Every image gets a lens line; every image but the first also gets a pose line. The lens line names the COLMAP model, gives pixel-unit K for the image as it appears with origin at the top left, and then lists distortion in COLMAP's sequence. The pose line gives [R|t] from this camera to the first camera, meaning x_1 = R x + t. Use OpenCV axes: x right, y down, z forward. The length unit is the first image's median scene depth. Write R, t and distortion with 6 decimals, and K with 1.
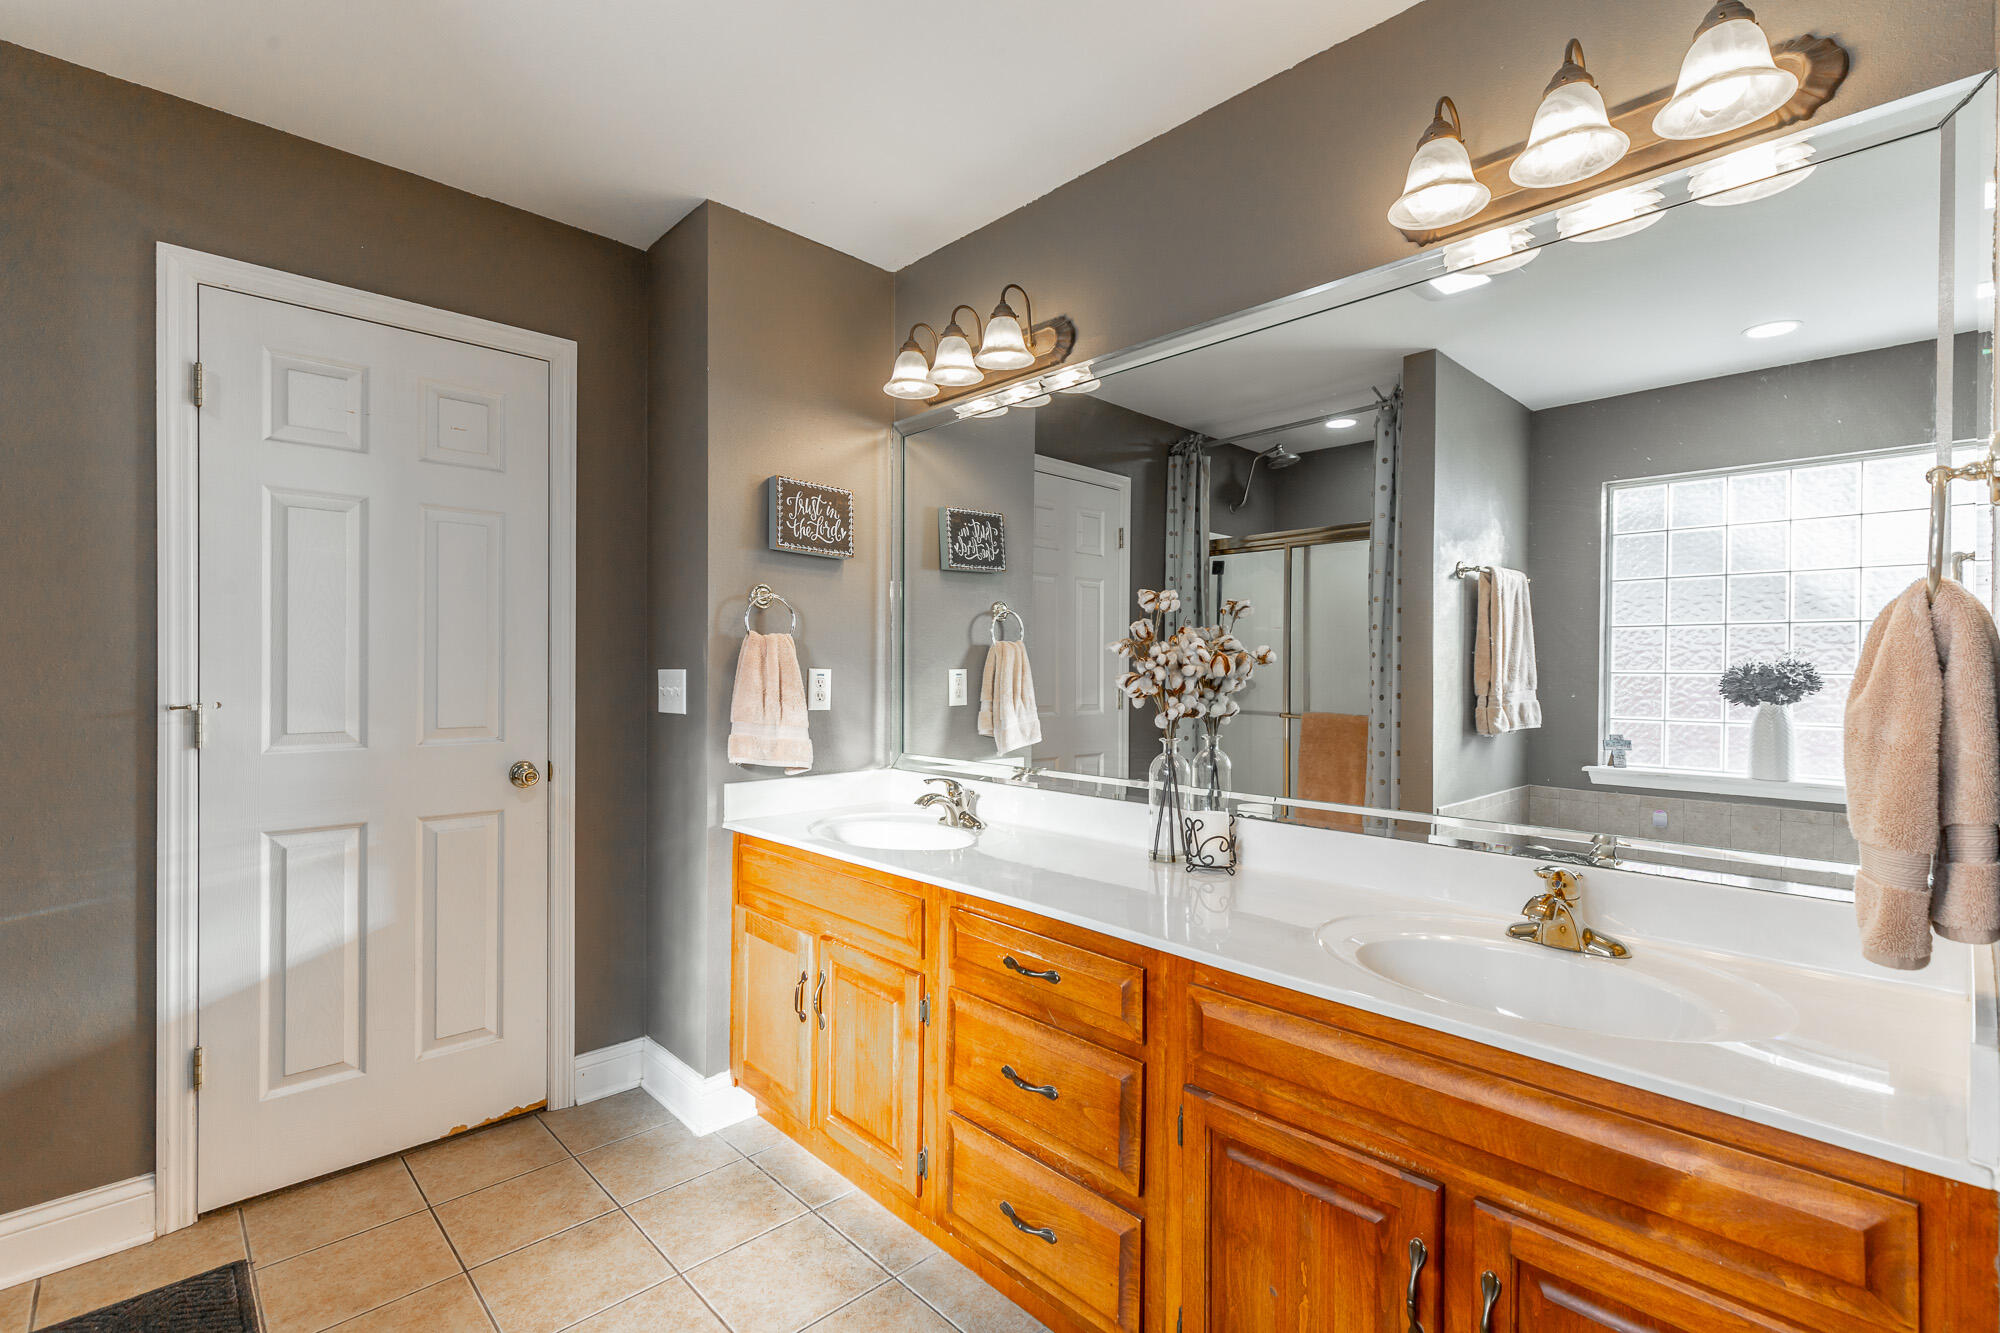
lens RADIAL K [[917.0, 0, 986.8], [0, 917.0, 674.7], [0, 0, 1]] dist [0.011809, 0.000274]
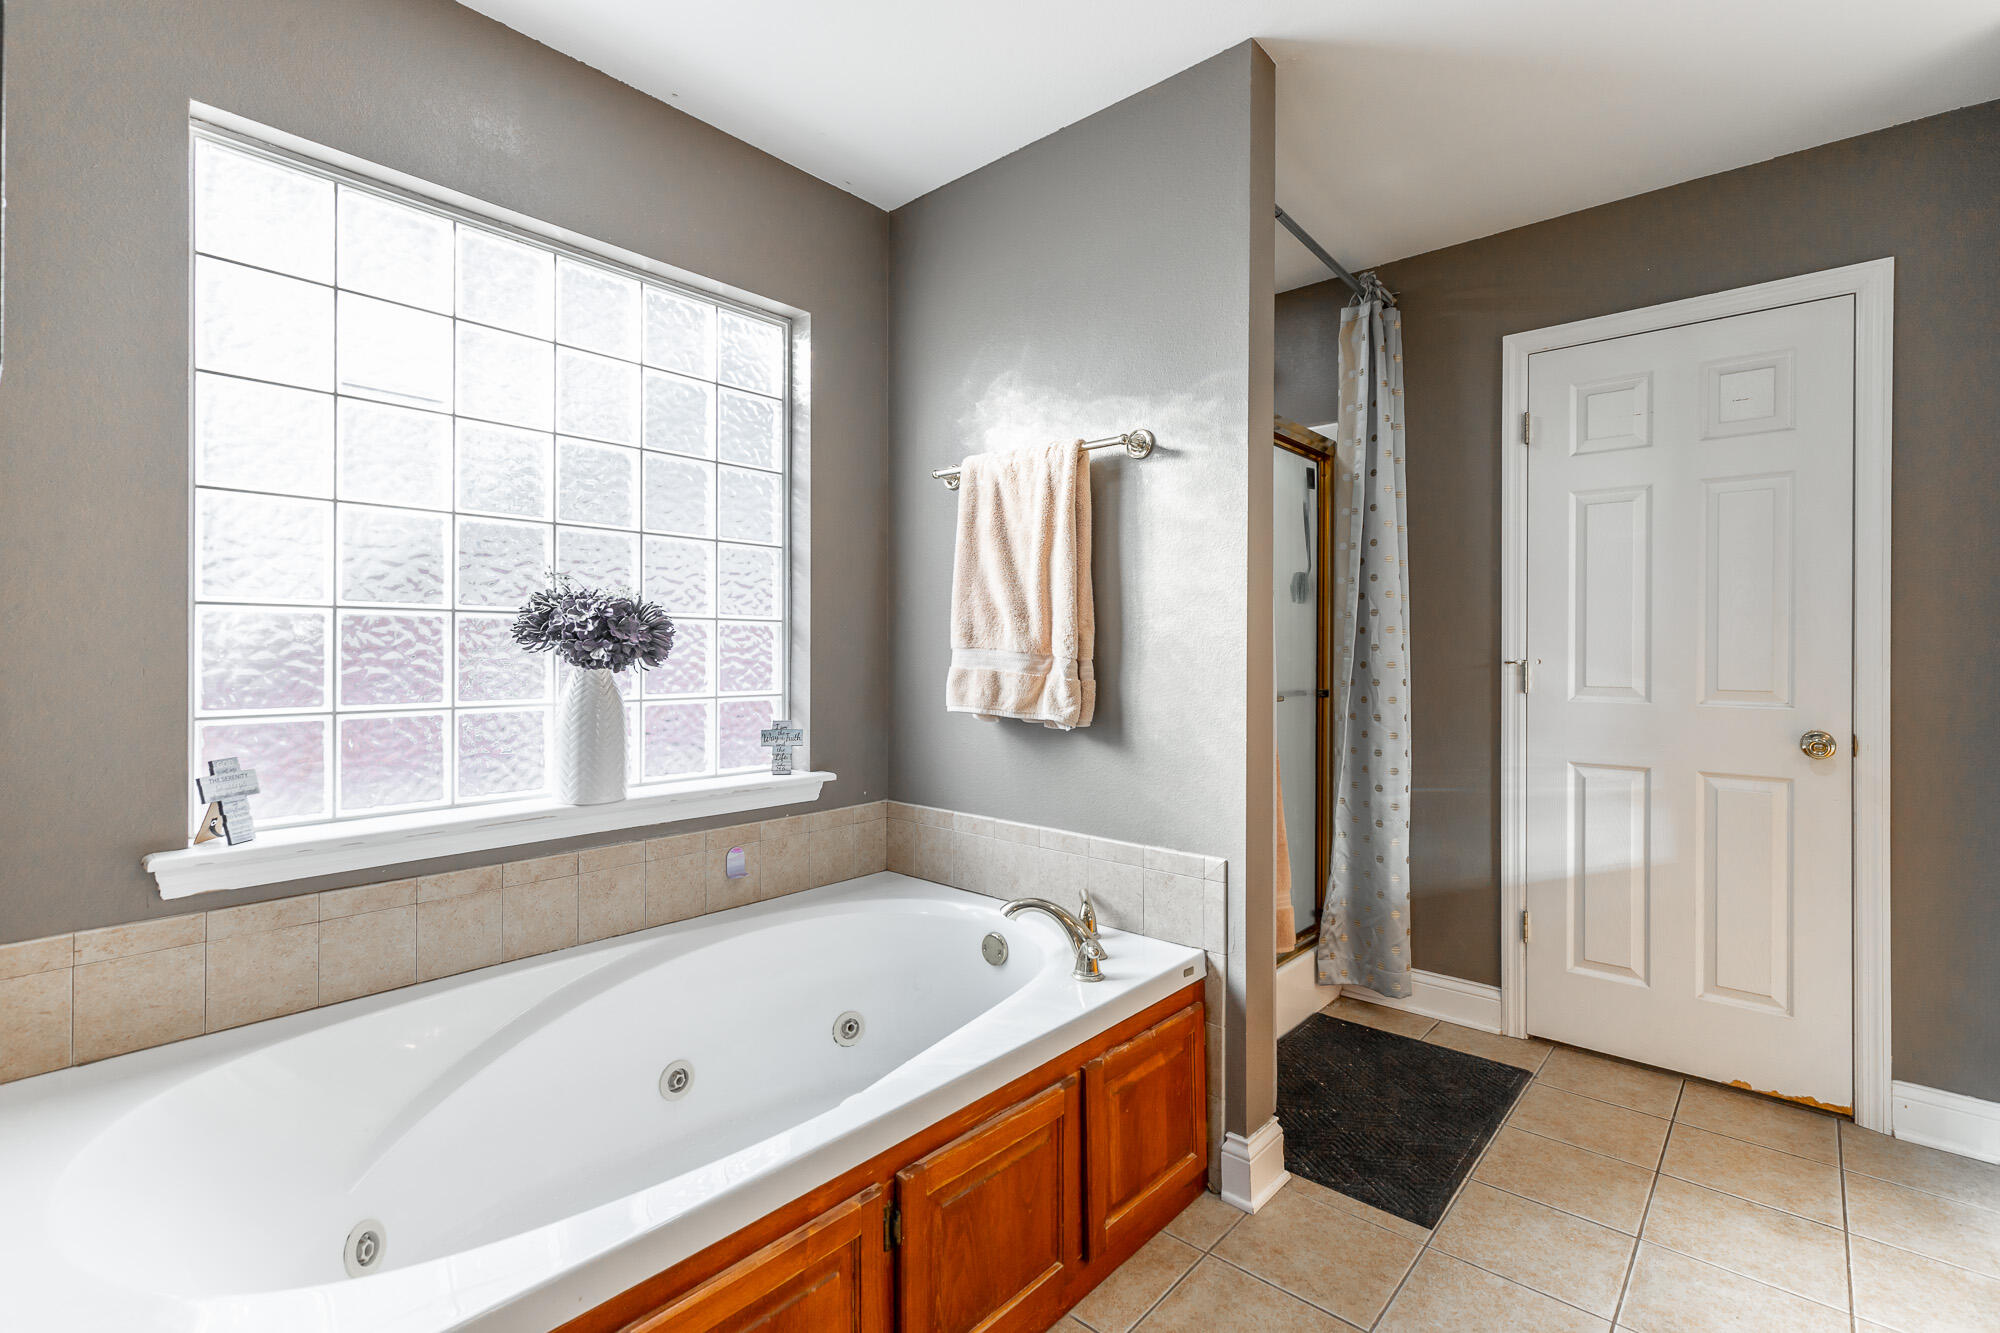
lens RADIAL K [[917.0, 0, 998.2], [0, 917.0, 651.9], [0, 0, 1]] dist [0.011809, 0.000274]
pose [[0.090971, 0.004324, -0.995844, 0.396323], [-0.010892, 0.999935, 0.003346, 0.021067], [0.995794, 0.010542, 0.091012, 0.087490]]
